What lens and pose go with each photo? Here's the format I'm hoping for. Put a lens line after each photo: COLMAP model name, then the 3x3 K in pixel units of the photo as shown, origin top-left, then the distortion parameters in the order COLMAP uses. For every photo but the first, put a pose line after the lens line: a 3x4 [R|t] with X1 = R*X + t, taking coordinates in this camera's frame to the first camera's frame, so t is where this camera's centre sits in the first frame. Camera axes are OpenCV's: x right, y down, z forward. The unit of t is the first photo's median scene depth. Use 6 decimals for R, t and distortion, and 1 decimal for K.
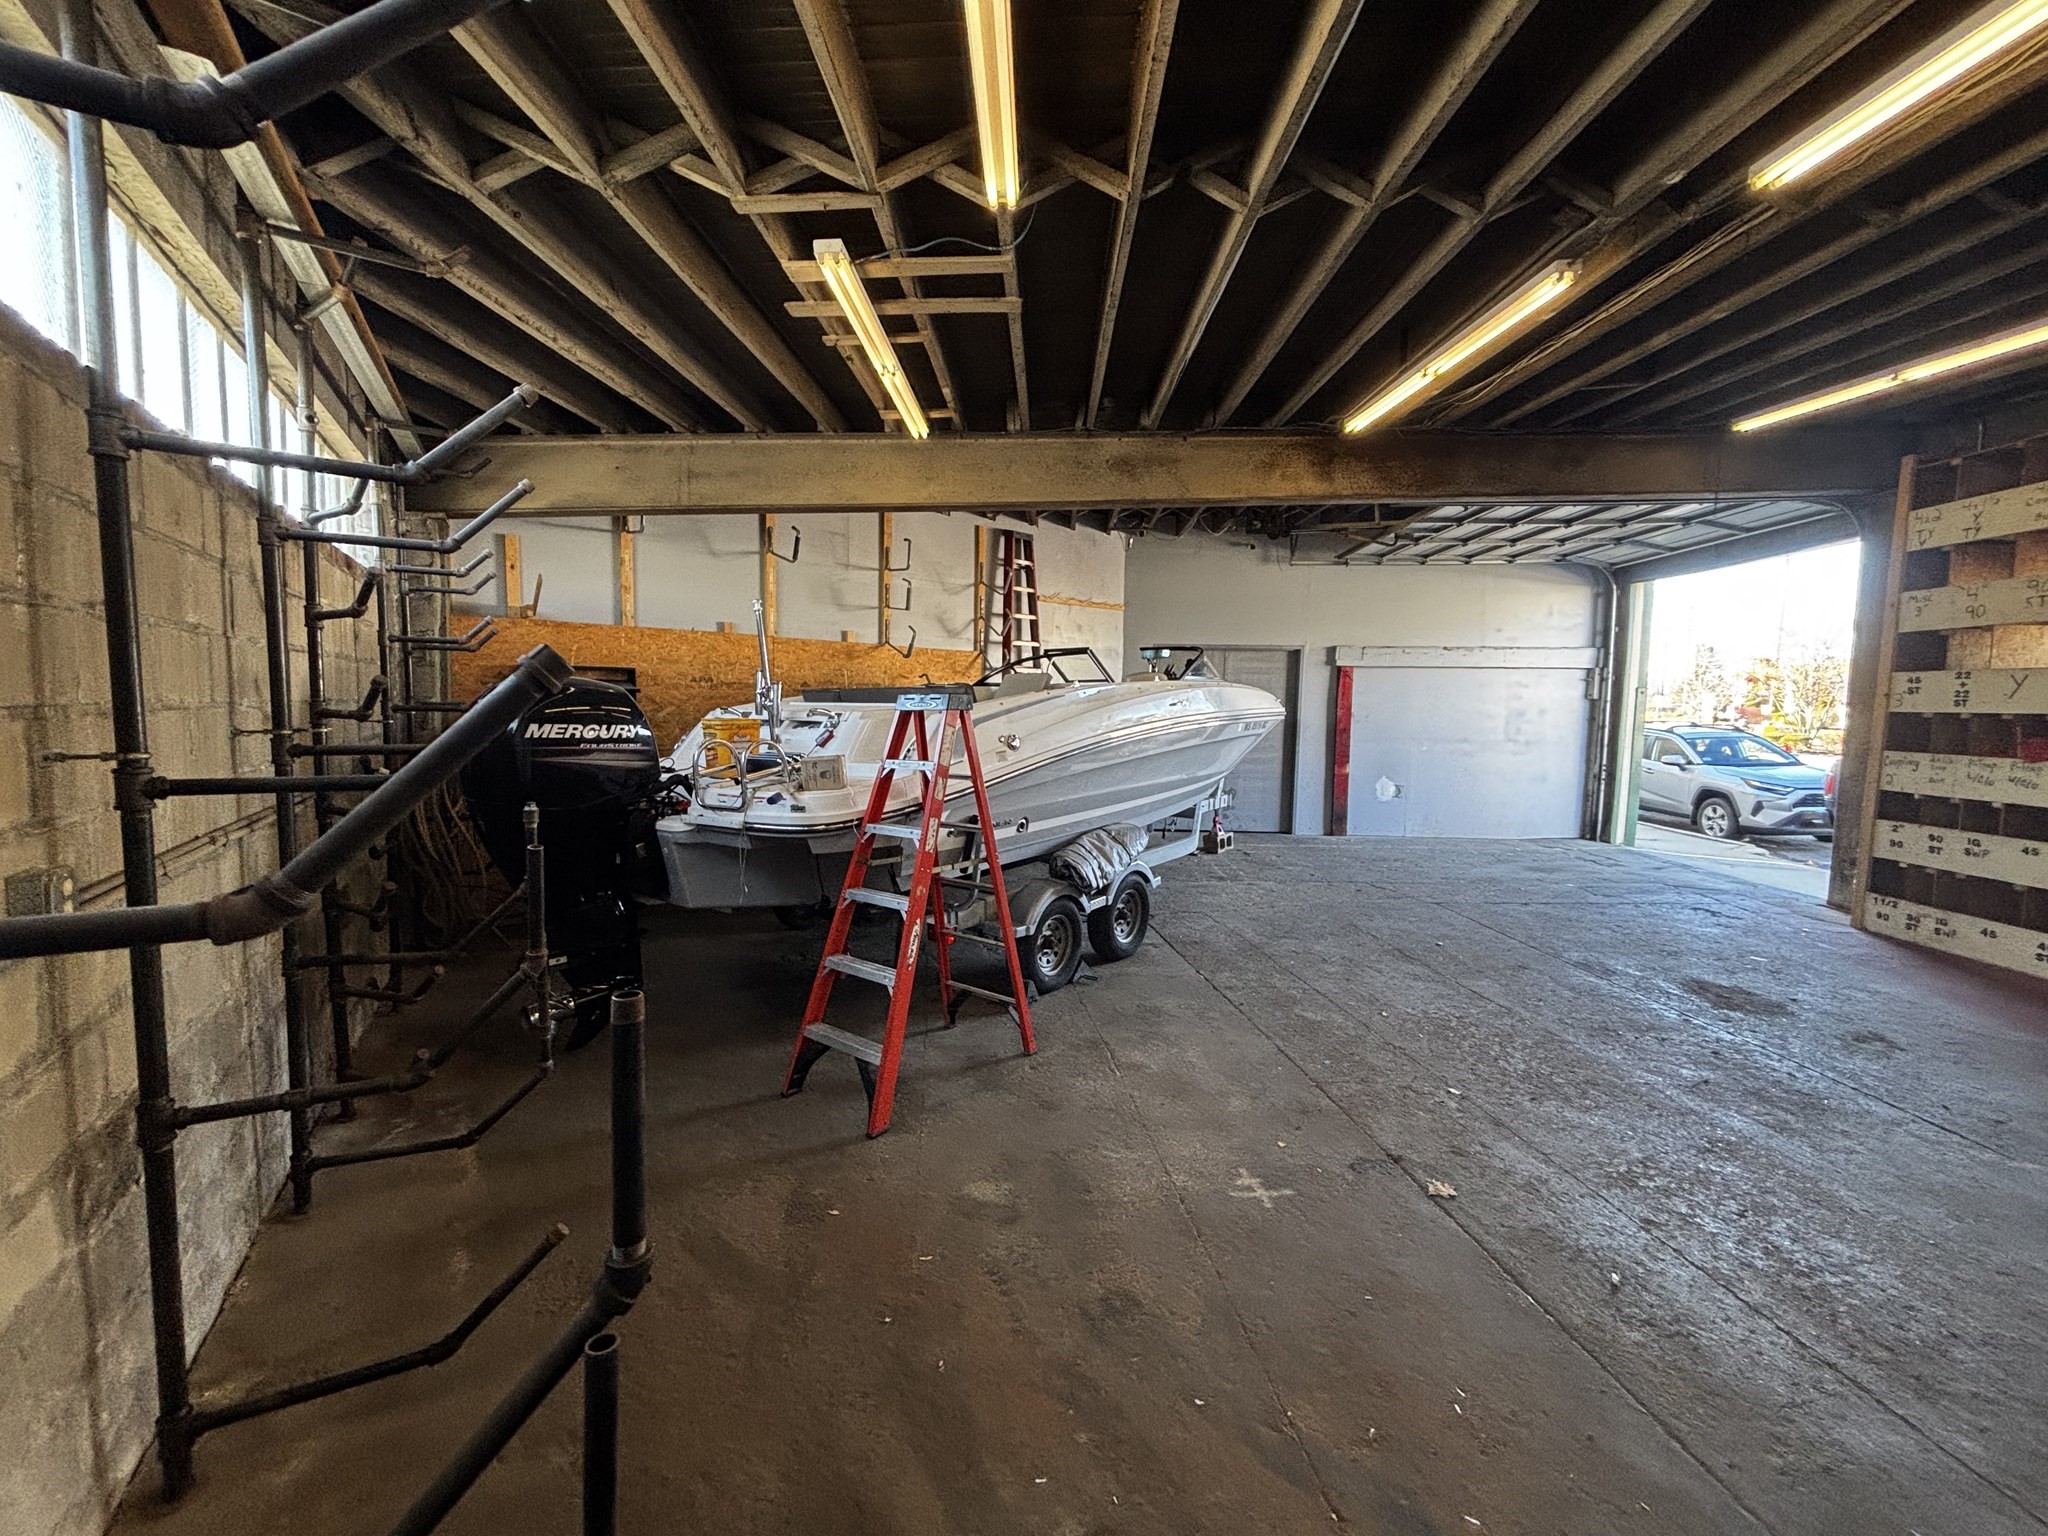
lens RADIAL K [[825.9, 0, 1019.3], [0, 825.9, 763.1], [0, 0, 1]] dist [-0.000045, 0.000012]
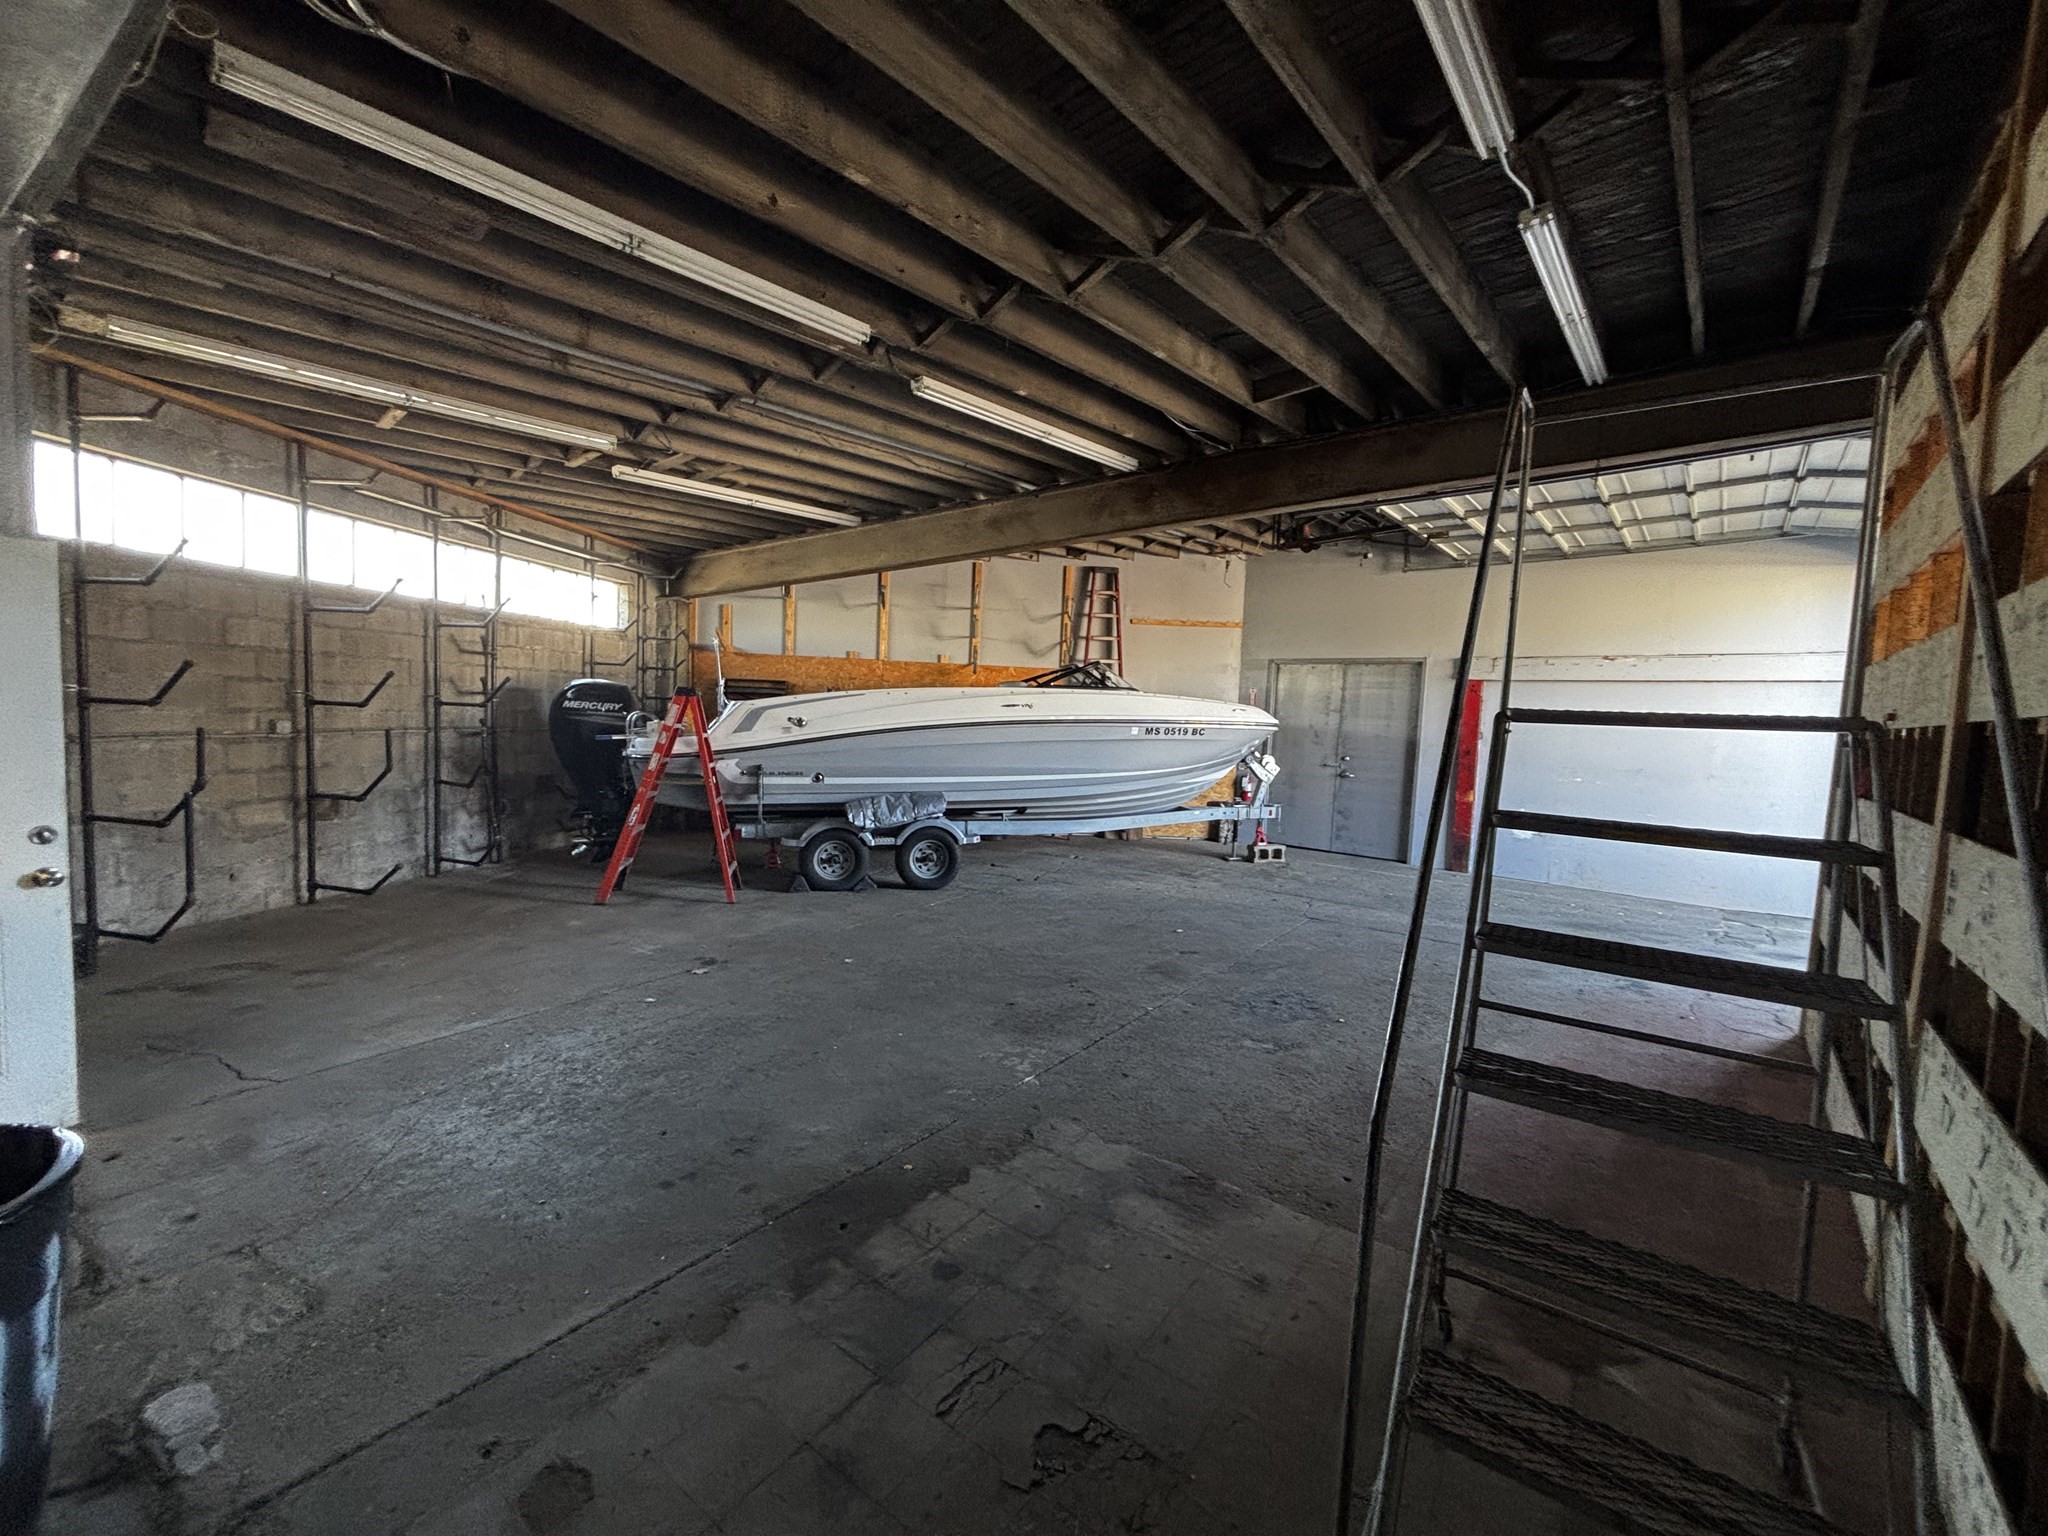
lens RADIAL K [[828.4, 0, 1024.7], [0, 828.4, 768.7], [0, 0, 1]] dist [0.000569, 0.000106]
pose [[0.782746, 0.058933, -0.619545, 0.896228], [-0.074840, 0.997195, 0.000301, 0.020460], [0.617825, 0.046131, 0.784961, 0.020469]]
